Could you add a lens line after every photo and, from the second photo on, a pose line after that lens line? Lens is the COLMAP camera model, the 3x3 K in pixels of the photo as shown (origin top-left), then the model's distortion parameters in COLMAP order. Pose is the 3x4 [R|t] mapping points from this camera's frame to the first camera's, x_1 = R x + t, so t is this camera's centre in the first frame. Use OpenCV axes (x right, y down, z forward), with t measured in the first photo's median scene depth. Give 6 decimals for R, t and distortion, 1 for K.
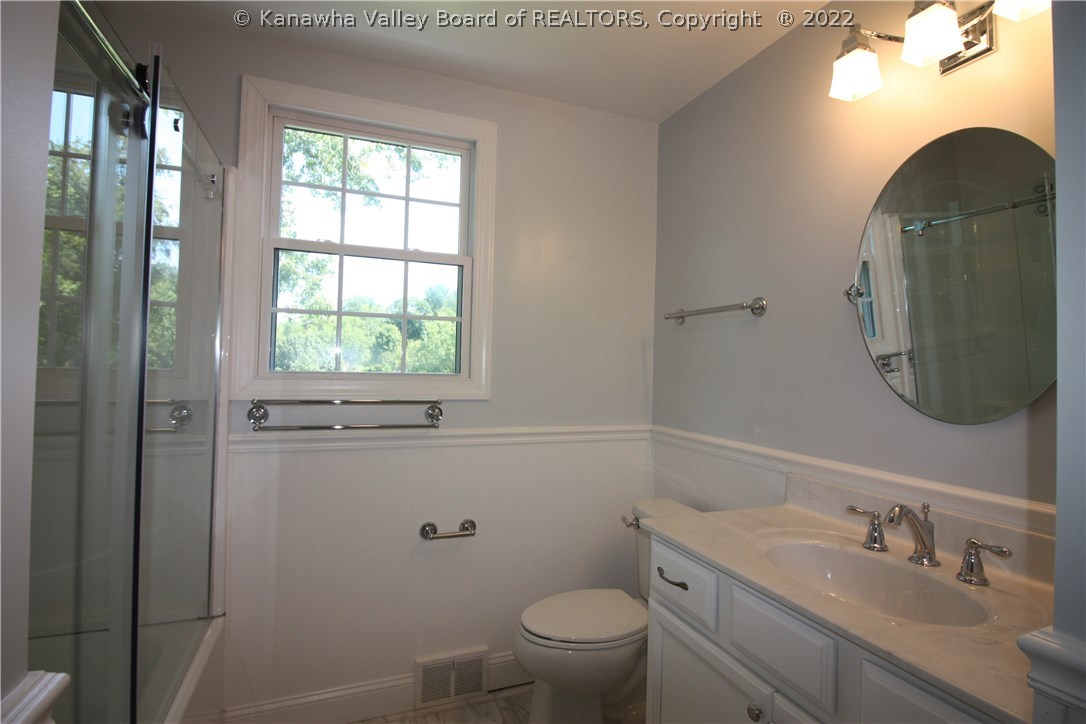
lens RADIAL K [[525.9, 0, 543.0], [0, 525.9, 362.0], [0, 0, 1]] dist [0.000889, 0.000050]
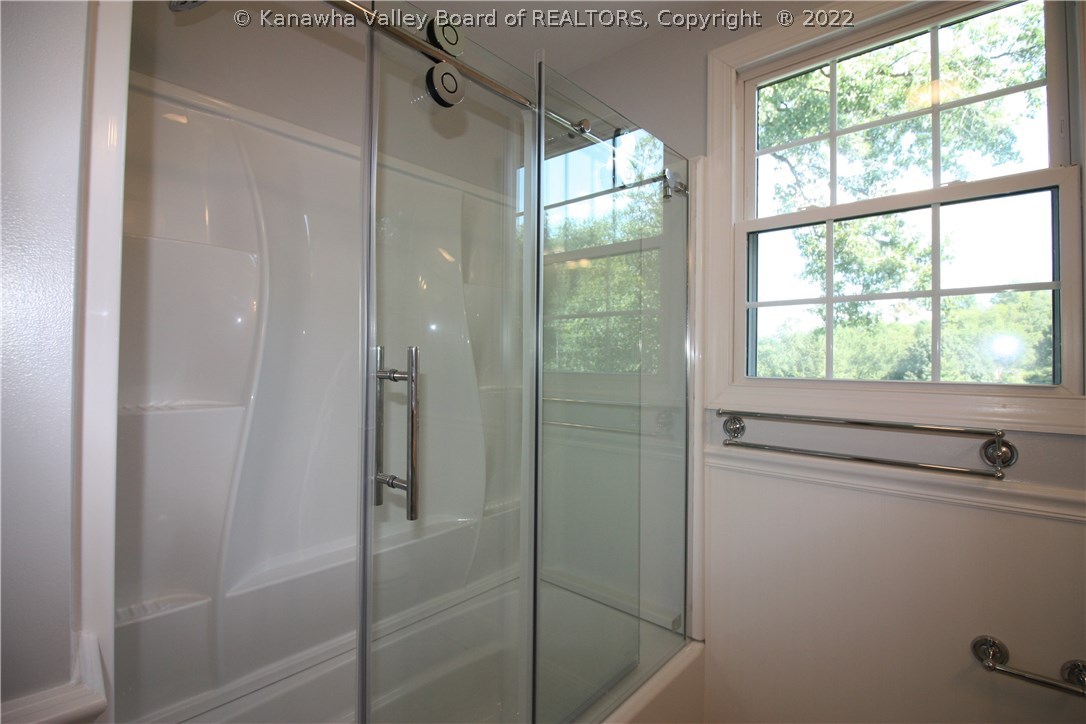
lens RADIAL K [[507.6, 0, 542.0], [0, 507.6, 354.1], [0, 0, 1]] dist [-0.001605, -0.011408]
pose [[0.452492, -0.027474, -0.891345, 0.060225], [0.005944, 0.999596, -0.027793, 0.000962], [0.891749, 0.007278, 0.452472, 0.302406]]
